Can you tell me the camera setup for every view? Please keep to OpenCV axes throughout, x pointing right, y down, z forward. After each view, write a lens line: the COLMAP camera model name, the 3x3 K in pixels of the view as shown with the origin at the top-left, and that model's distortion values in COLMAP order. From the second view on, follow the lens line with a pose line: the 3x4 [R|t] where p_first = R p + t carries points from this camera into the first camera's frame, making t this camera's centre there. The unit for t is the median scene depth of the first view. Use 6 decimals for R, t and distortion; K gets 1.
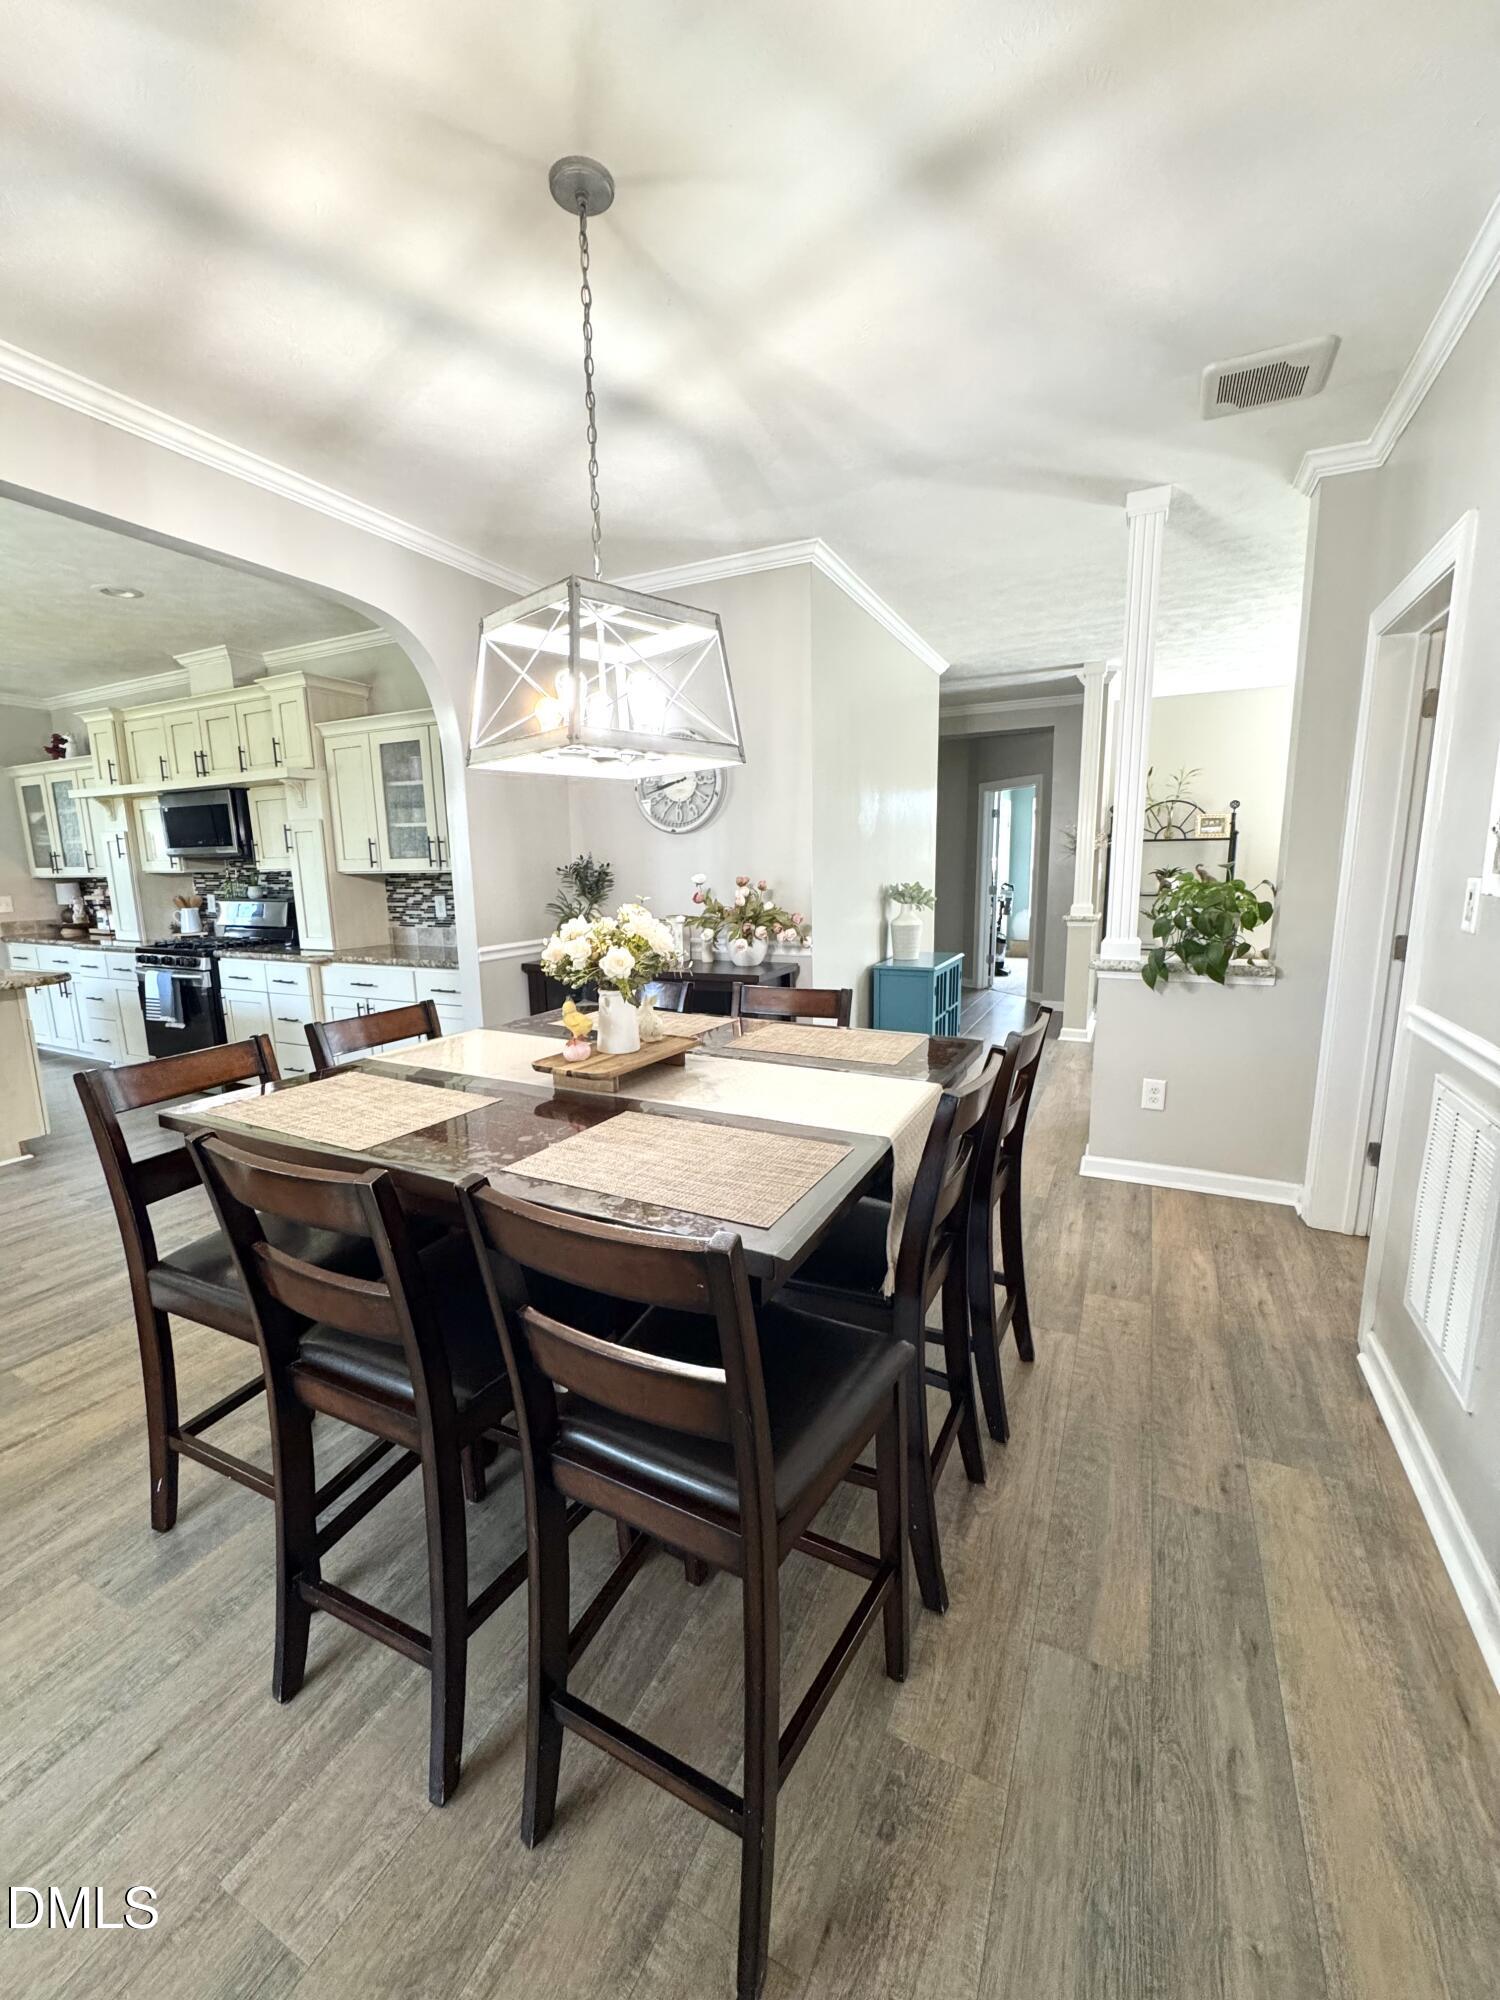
lens RADIAL K [[801.5, 0, 752.4], [0, 801.5, 994.8], [0, 0, 1]] dist [-0.005246, 0.000854]
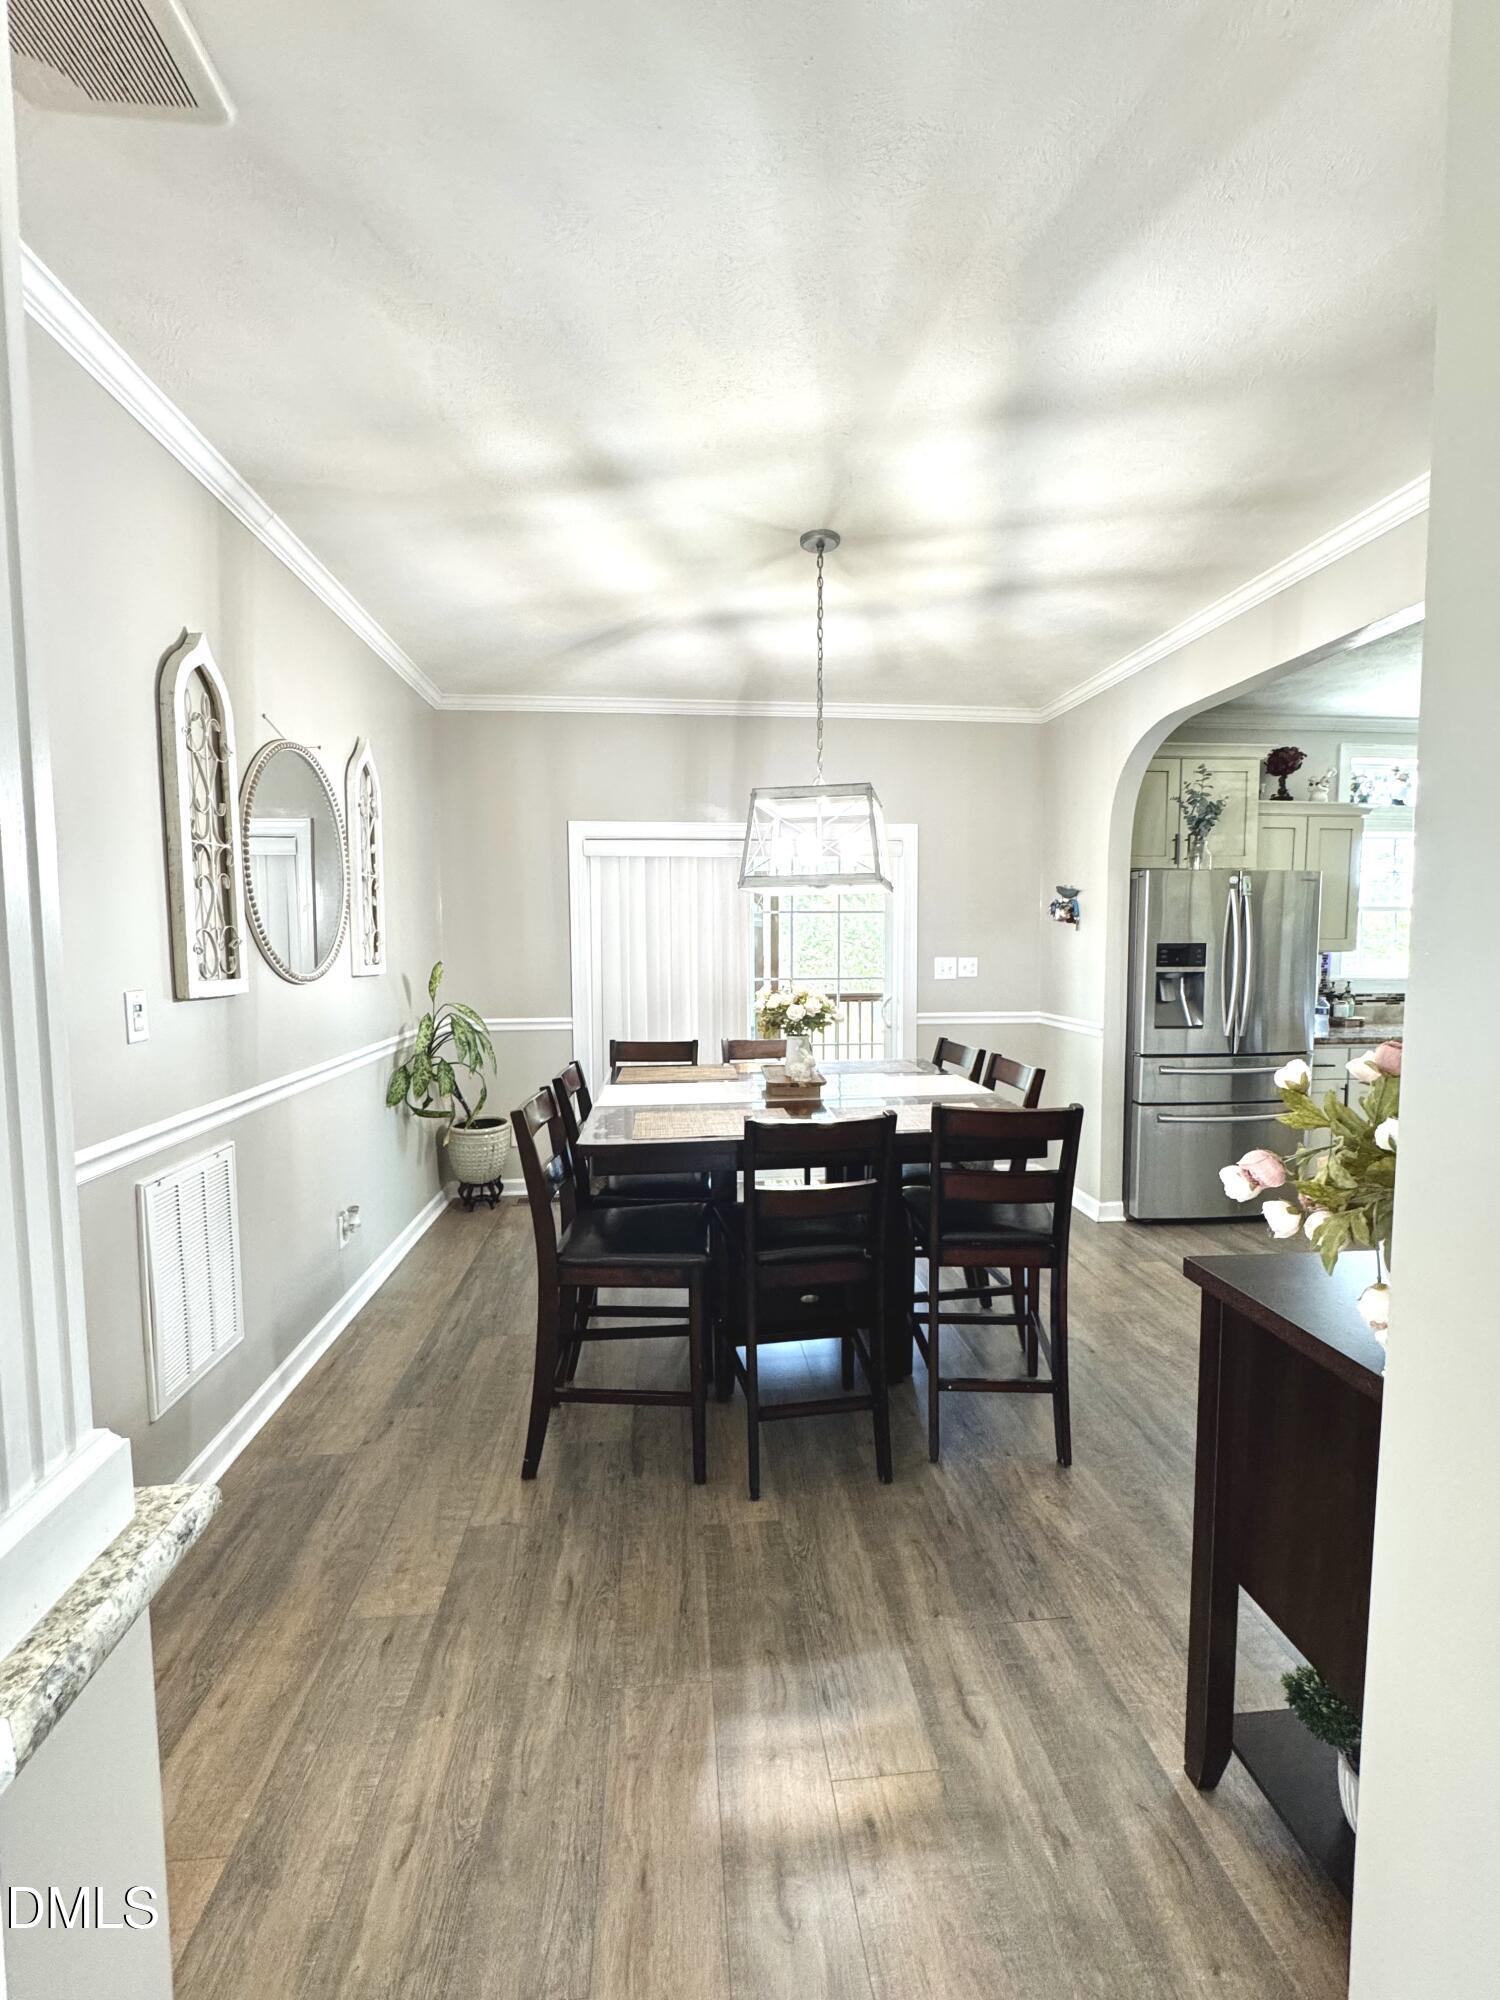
lens RADIAL K [[801.5, 0, 728.5], [0, 801.5, 993.3], [0, 0, 1]] dist [-0.005246, 0.000854]
pose [[-0.859433, 0.052623, -0.508533, 0.488831], [-0.067536, 0.974286, 0.214956, -0.275026], [0.506768, 0.219084, -0.833779, 1.474396]]
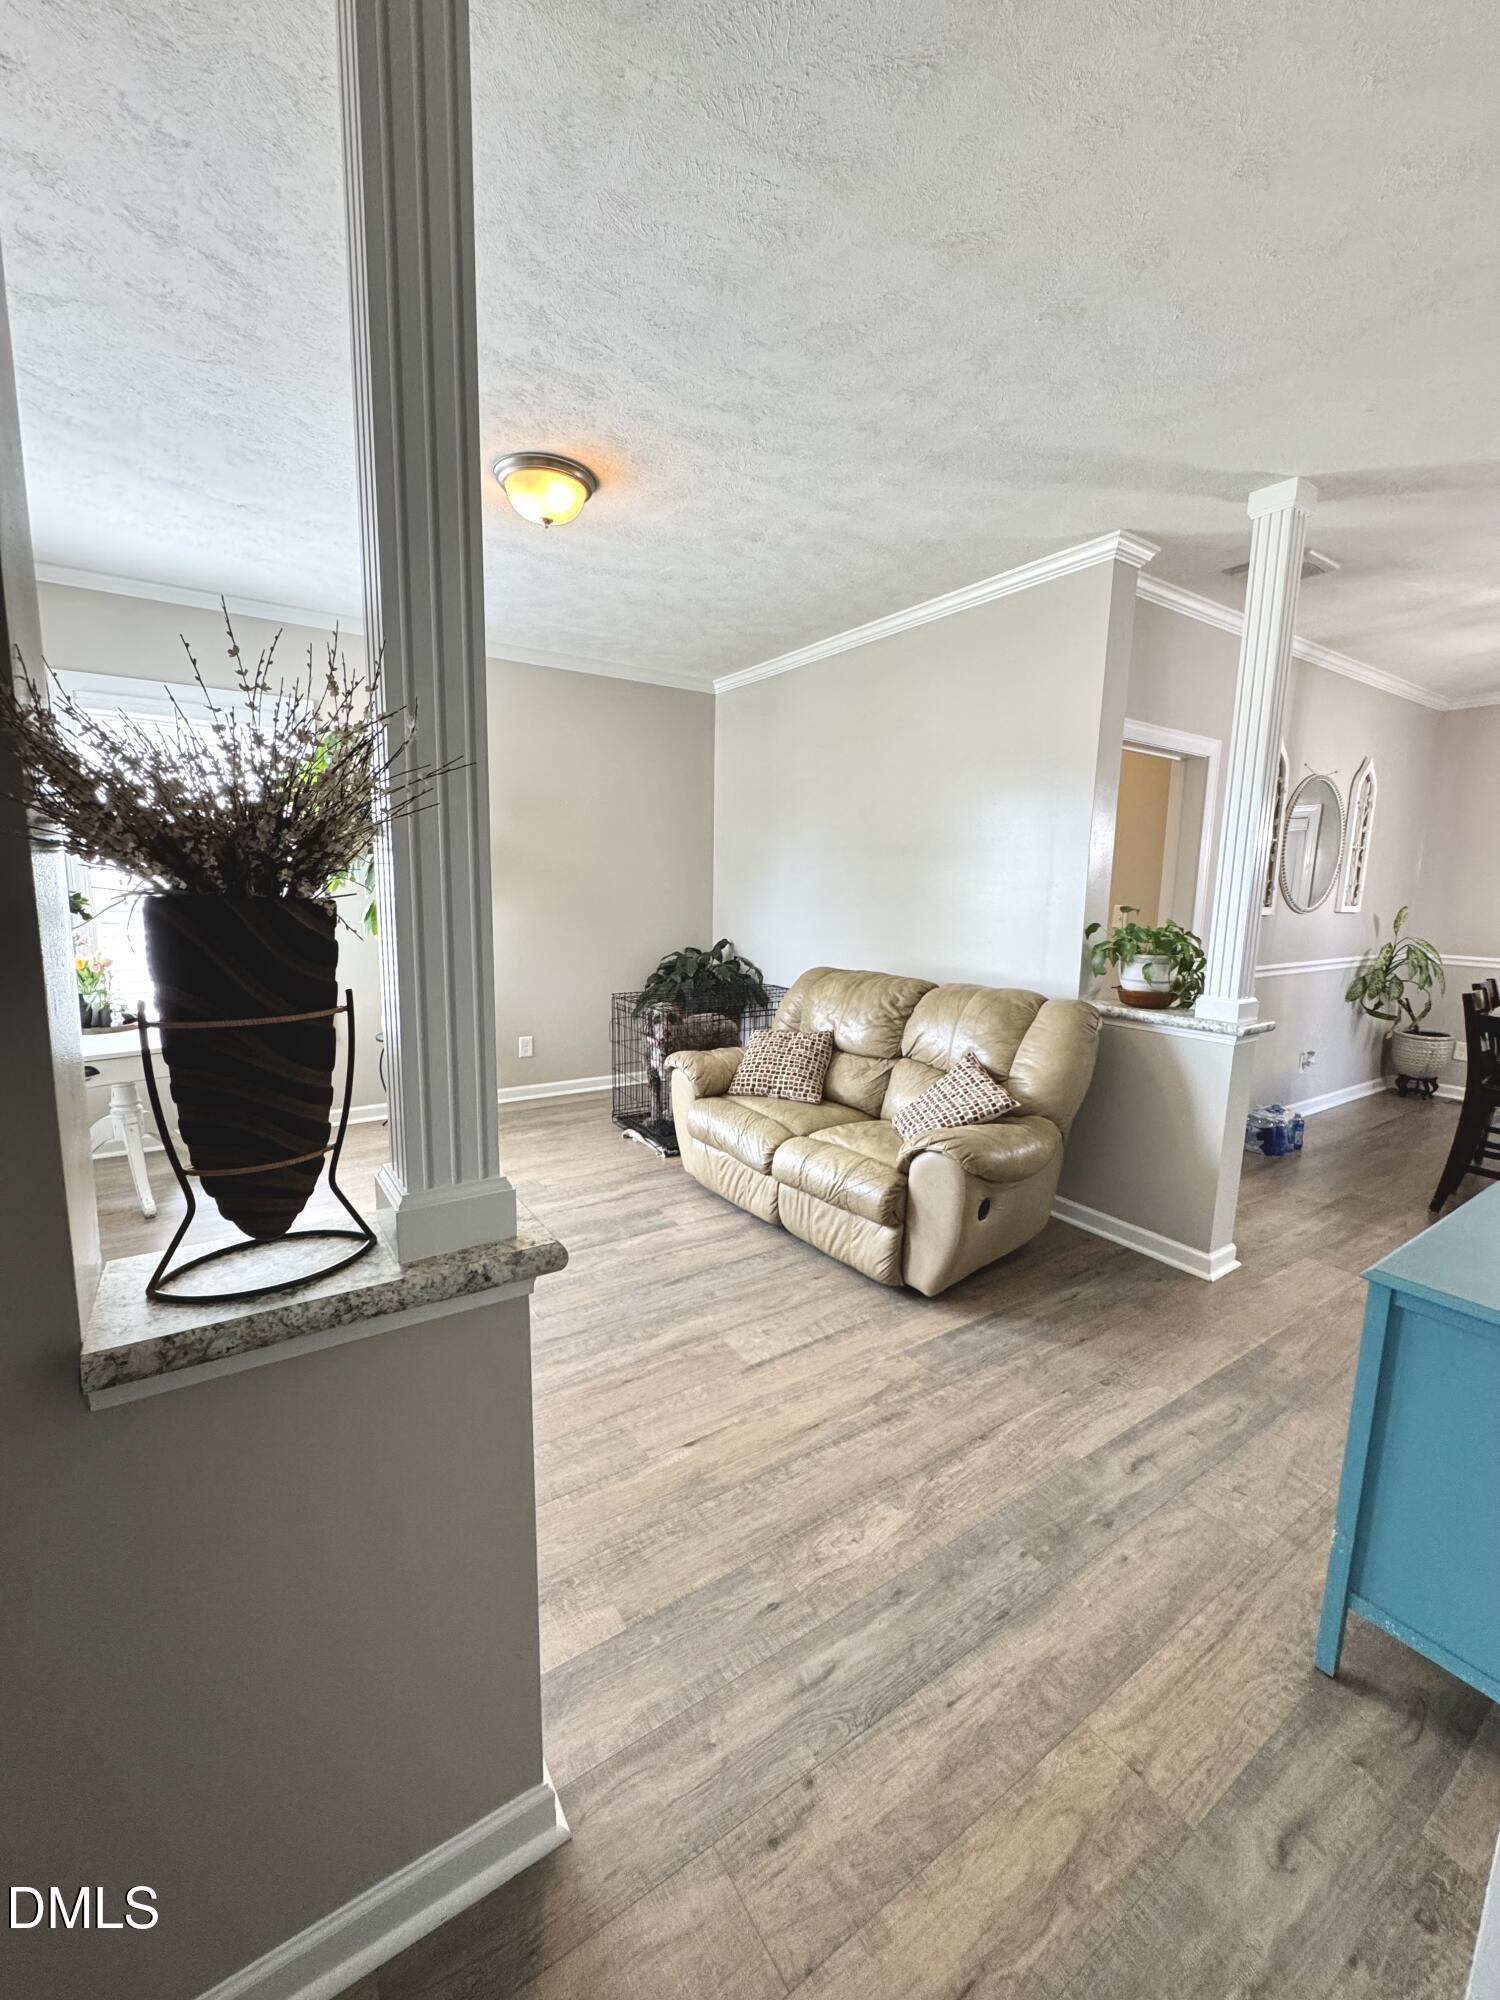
lens RADIAL K [[801.5, 0, 752.3], [0, 801.5, 999.5], [0, 0, 1]] dist [-0.005246, 0.000854]
pose [[-0.861134, -0.081626, 0.501783, 0.584418], [0.075856, 0.955345, 0.285589, -0.452952], [-0.502688, 0.283994, -0.816488, 2.486103]]
